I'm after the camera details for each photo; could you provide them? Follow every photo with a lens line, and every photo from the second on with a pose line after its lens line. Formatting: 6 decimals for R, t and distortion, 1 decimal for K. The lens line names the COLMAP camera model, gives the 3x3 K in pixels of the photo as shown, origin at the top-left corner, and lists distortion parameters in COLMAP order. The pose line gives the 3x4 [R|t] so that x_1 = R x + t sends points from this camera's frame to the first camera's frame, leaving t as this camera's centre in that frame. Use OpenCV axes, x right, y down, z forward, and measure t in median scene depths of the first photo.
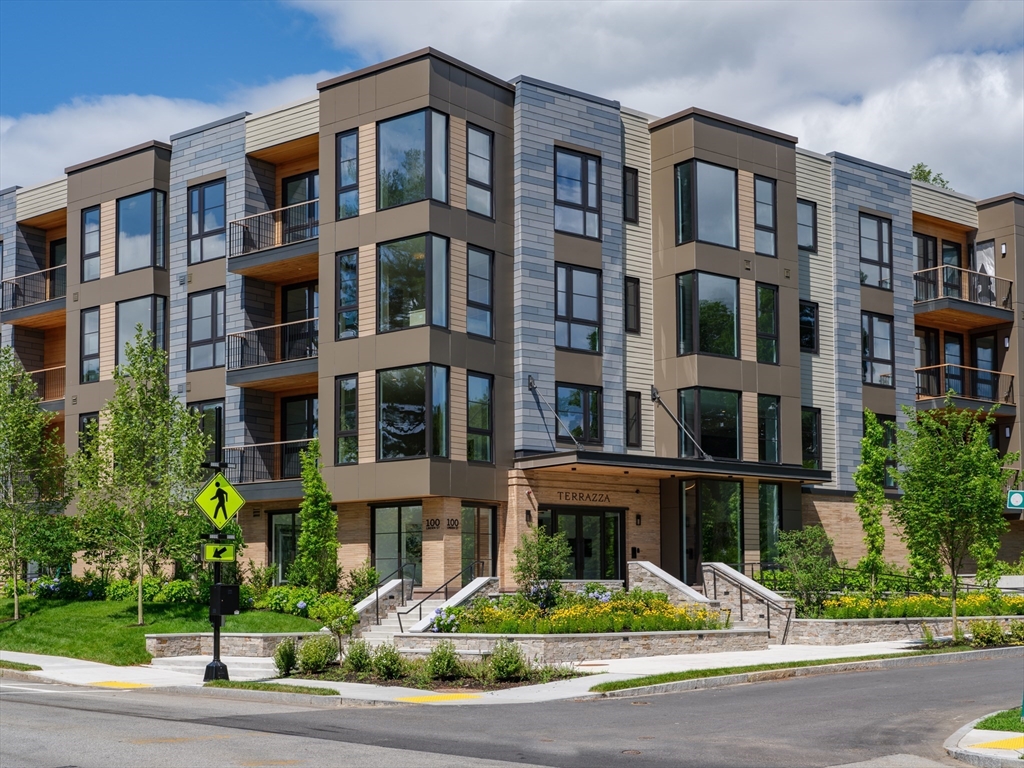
lens RADIAL K [[1708.9, 0, 512.0], [0, 1708.9, 384.0], [0, 0, 1]] dist [0.001995, 0.121681]
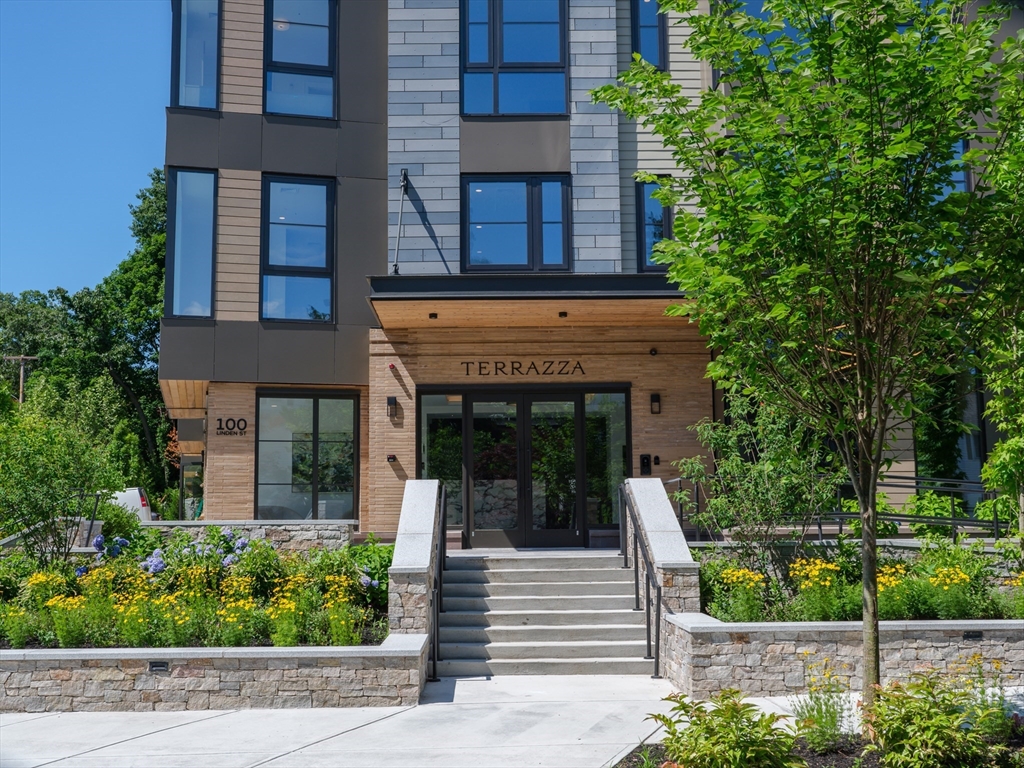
lens RADIAL K [[1135.4, 0, 512.0], [0, 1135.4, 384.0], [0, 0, 1]] dist [-0.014846, -0.005795]
pose [[0.747556, -0.086451, -0.658549, 0.285947], [0.087020, 0.995695, -0.031928, 0.083335], [0.658474, -0.033439, 0.751860, 0.721178]]
